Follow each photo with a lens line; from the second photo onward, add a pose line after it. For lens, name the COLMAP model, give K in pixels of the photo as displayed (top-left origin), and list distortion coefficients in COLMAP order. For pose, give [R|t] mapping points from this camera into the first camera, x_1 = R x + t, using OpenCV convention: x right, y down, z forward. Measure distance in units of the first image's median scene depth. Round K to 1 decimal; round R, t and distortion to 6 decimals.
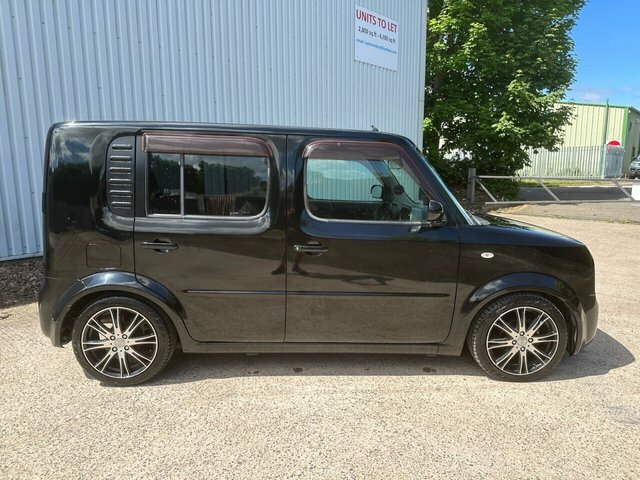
lens RADIAL K [[441.7, 0, 334.7], [0, 441.7, 249.4], [0, 0, 1]] dist [0.014326, -0.020214]
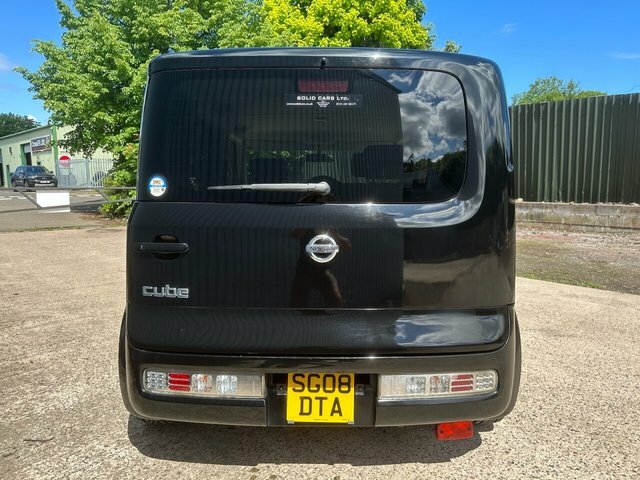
lens RADIAL K [[441.7, 0, 325.1], [0, 441.7, 236.0], [0, 0, 1]] dist [0.014326, -0.020214]
pose [[0.062822, -0.118290, 0.990990, -1.282495], [0.181405, 0.977764, 0.105211, -0.146636], [-0.981400, 0.173161, 0.082883, 1.191571]]
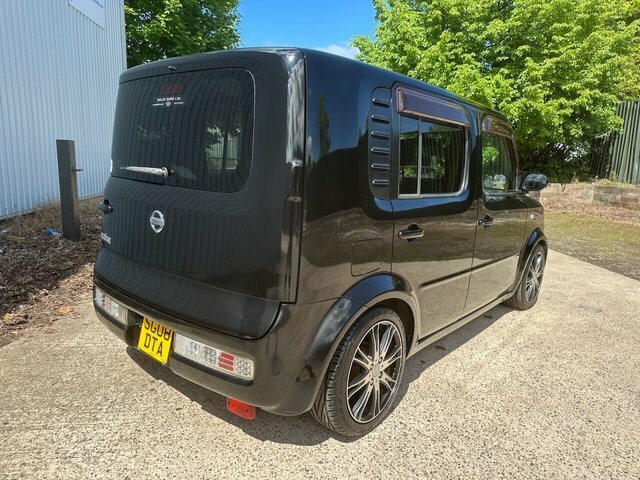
lens RADIAL K [[441.7, 0, 320.5], [0, 441.7, 237.5], [0, 0, 1]] dist [0.014326, -0.020214]
pose [[0.682049, -0.105499, 0.723656, -1.057047], [0.093290, 0.994007, 0.056987, -0.060288], [-0.725332, 0.028642, 0.687804, 0.554592]]
